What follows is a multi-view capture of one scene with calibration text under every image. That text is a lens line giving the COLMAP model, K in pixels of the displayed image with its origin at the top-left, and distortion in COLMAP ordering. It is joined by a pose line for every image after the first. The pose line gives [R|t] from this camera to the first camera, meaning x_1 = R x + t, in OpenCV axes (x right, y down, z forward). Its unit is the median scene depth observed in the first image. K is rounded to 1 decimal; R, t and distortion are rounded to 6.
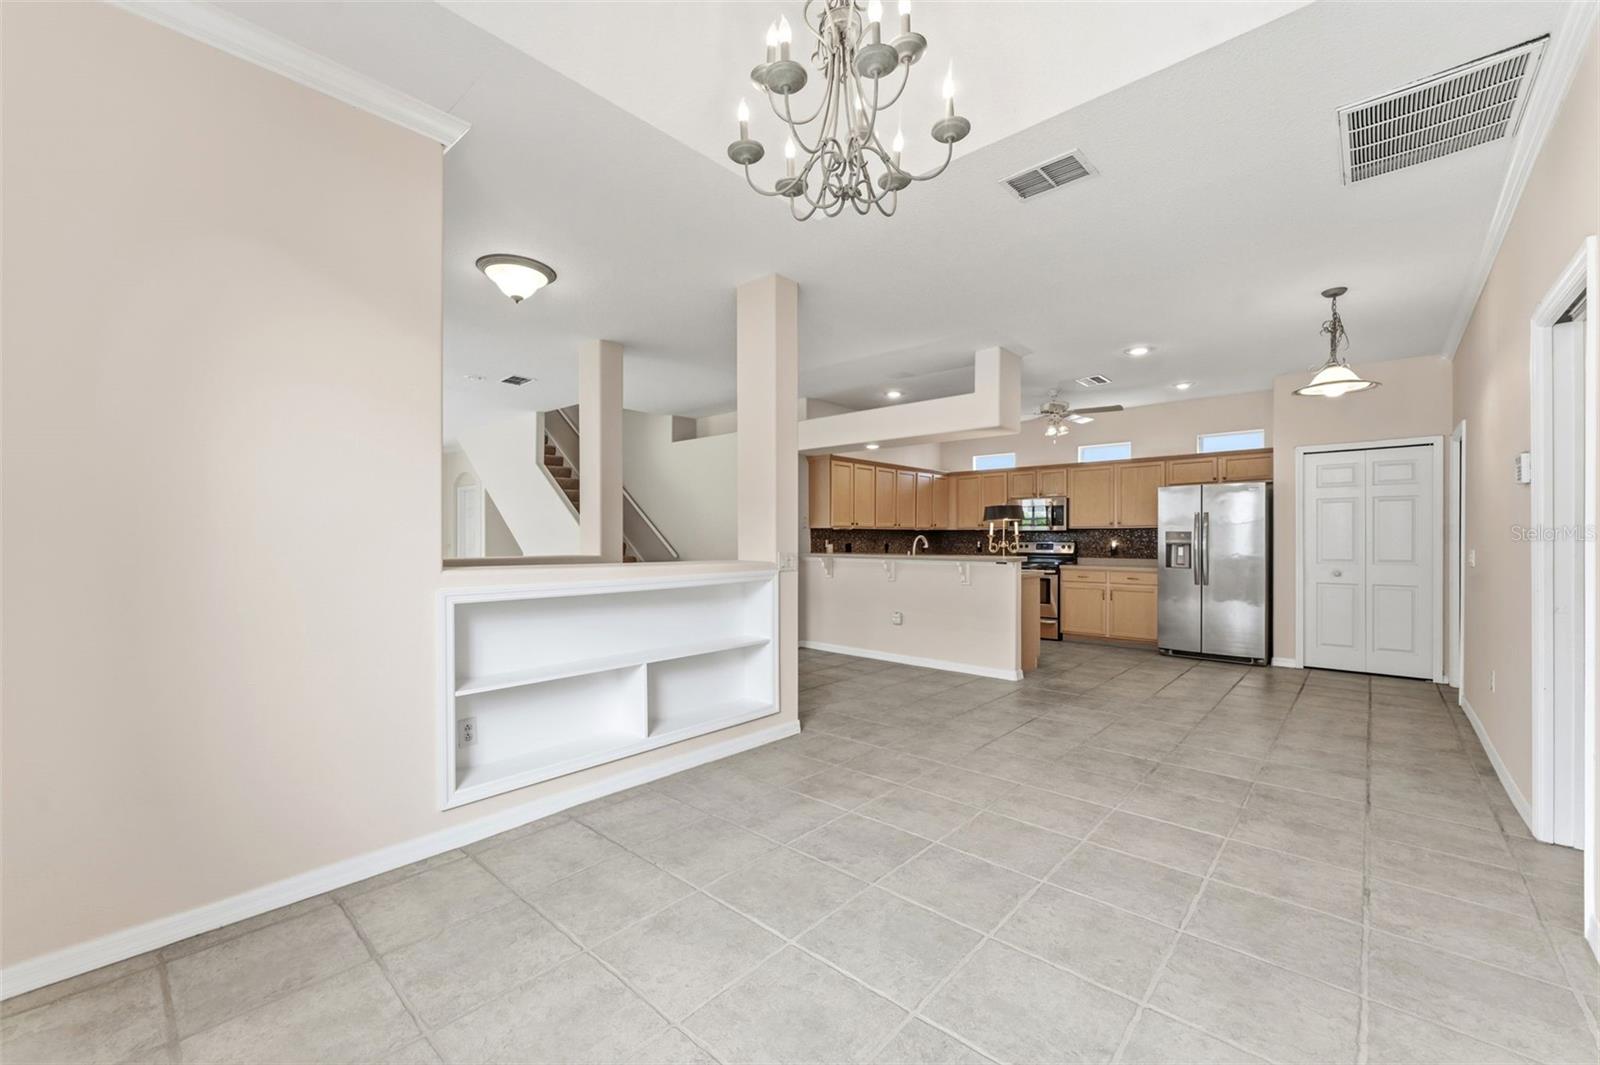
lens RADIAL K [[629.8, 0, 803.1], [0, 629.8, 538.0], [0, 0, 1]] dist [0.000156, 0.000077]
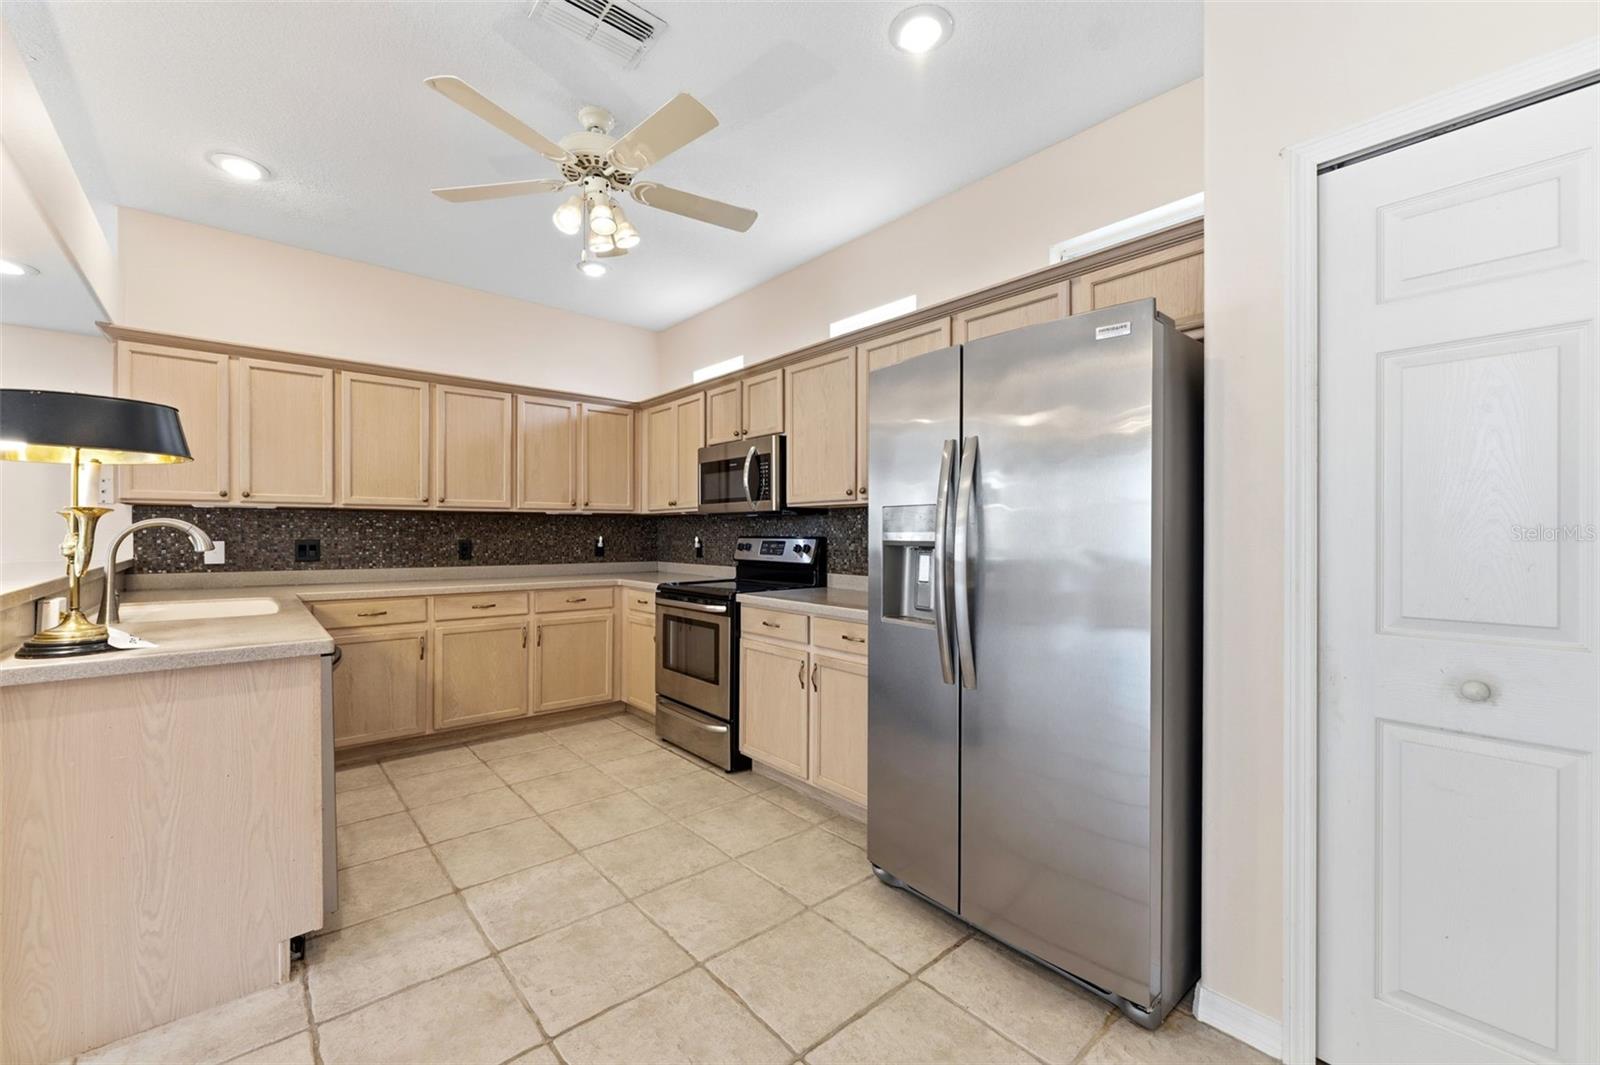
lens RADIAL K [[637.3, 0, 792.6], [0, 637.3, 529.6], [0, 0, 1]] dist [-0.000104, -0.000142]
pose [[0.992261, 0.000815, -0.124164, 0.487842], [-0.001413, 0.999988, -0.004731, 0.002565], [0.124159, 0.004870, 0.992250, 0.571971]]
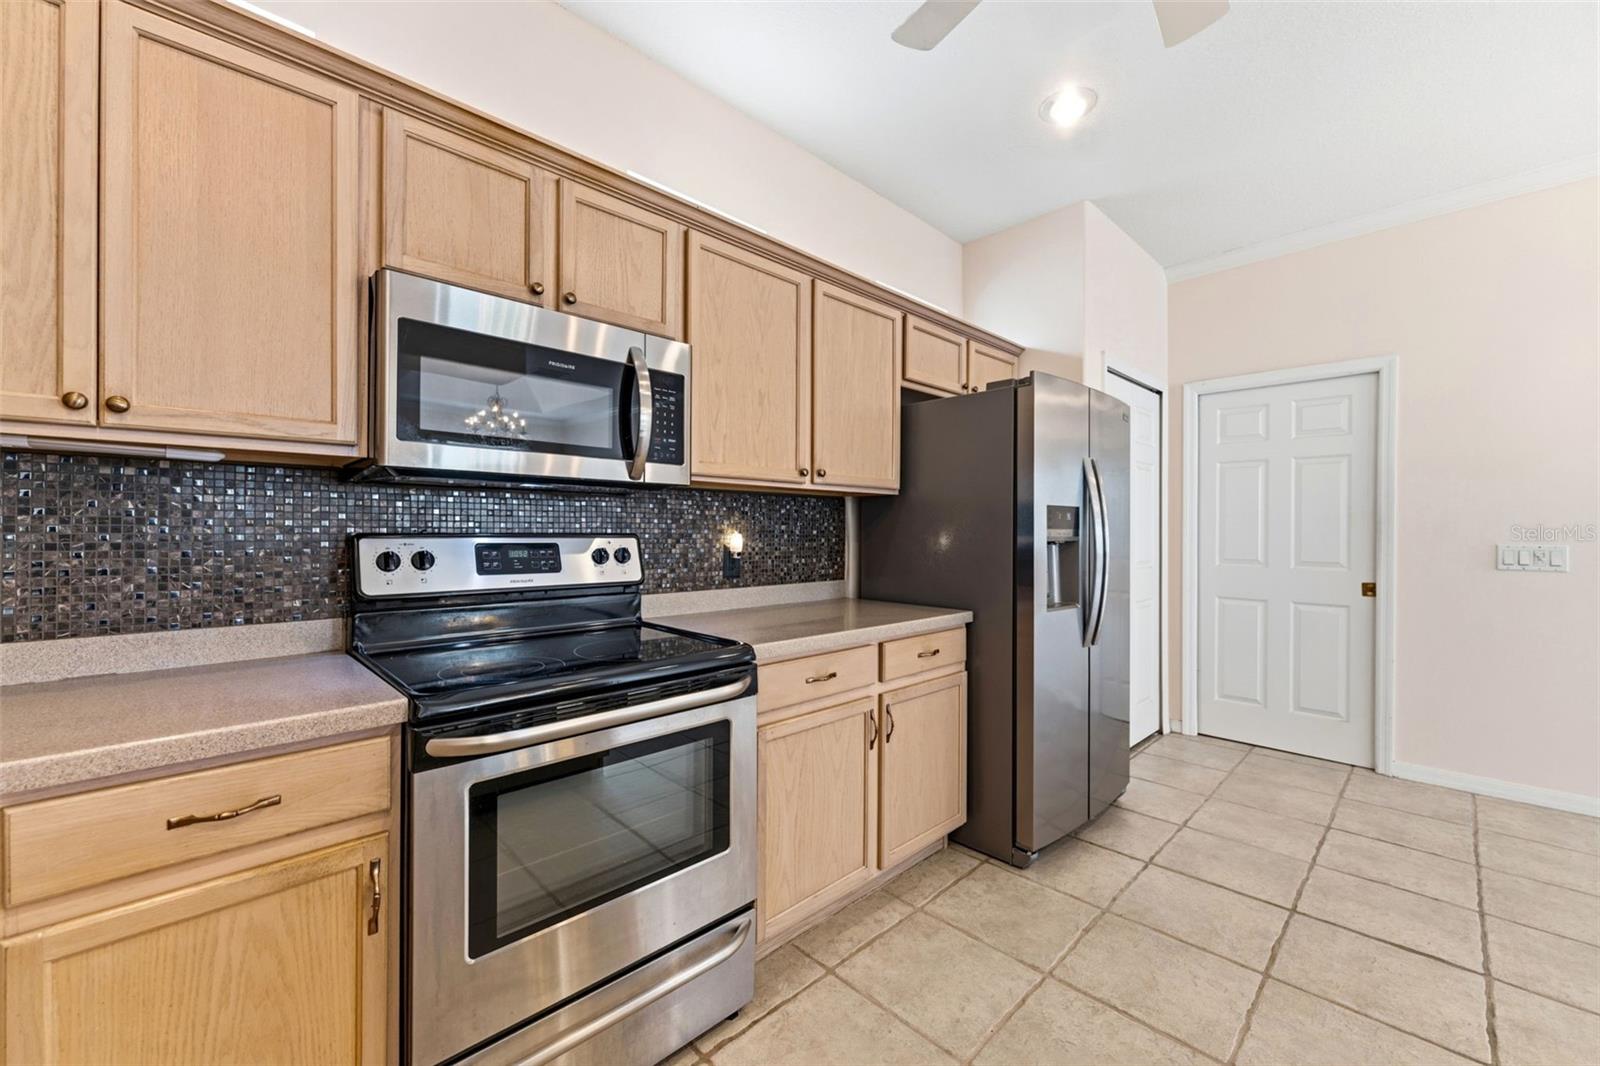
lens RADIAL K [[637.3, 0, 792.6], [0, 637.3, 530.1], [0, 0, 1]] dist [-0.000104, -0.000142]
pose [[0.070439, 0.006743, 0.997493, 0.186019], [-0.003983, 0.999971, -0.006479, 0.005625], [-0.997508, -0.003517, 0.070463, 0.953905]]
